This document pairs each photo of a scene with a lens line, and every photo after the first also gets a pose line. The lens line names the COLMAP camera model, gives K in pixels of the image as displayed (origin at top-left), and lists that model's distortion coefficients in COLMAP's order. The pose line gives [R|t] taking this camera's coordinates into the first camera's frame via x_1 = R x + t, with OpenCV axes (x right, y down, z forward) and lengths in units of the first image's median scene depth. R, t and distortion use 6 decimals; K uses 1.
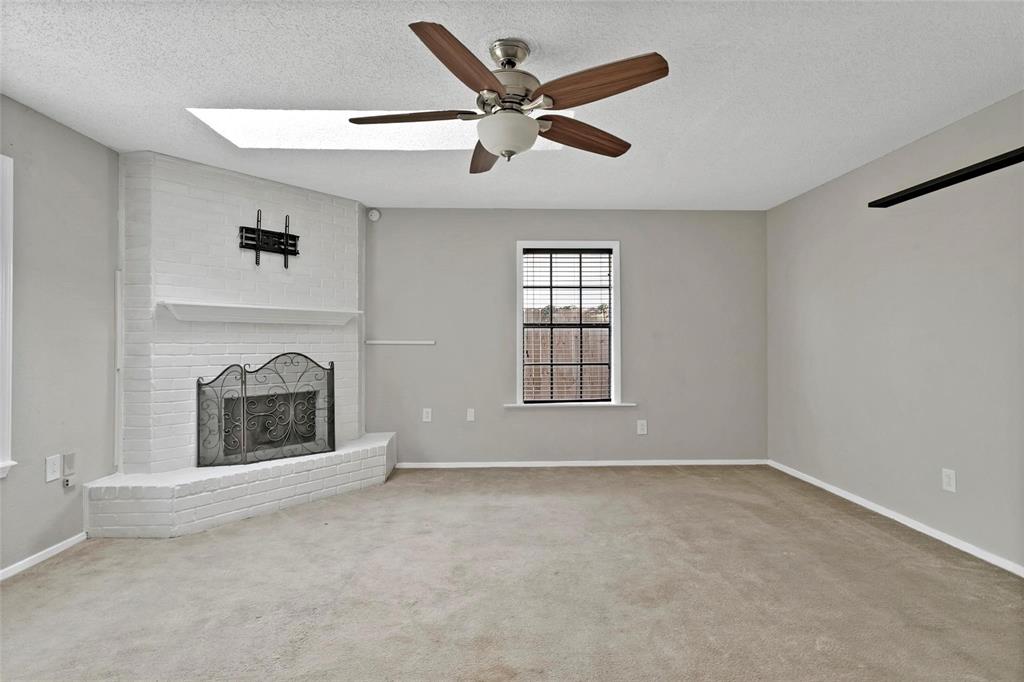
lens RADIAL K [[497.2, 0, 511.2], [0, 497.2, 337.7], [0, 0, 1]] dist [0.001307, 0.001581]
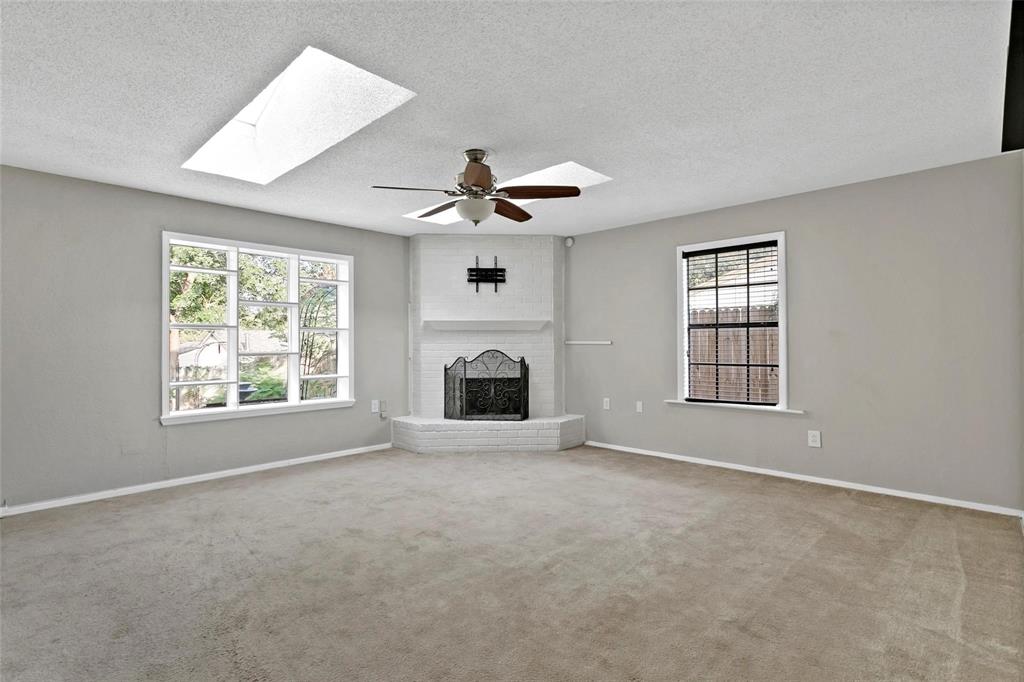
lens RADIAL K [[503.7, 0, 497.8], [0, 503.7, 341.4], [0, 0, 1]] dist [-0.000760, 0.000341]
pose [[0.690826, -0.003000, -0.723015, 0.581595], [0.009352, 0.999945, 0.004787, -0.001905], [0.722961, -0.010069, 0.690816, -0.020631]]
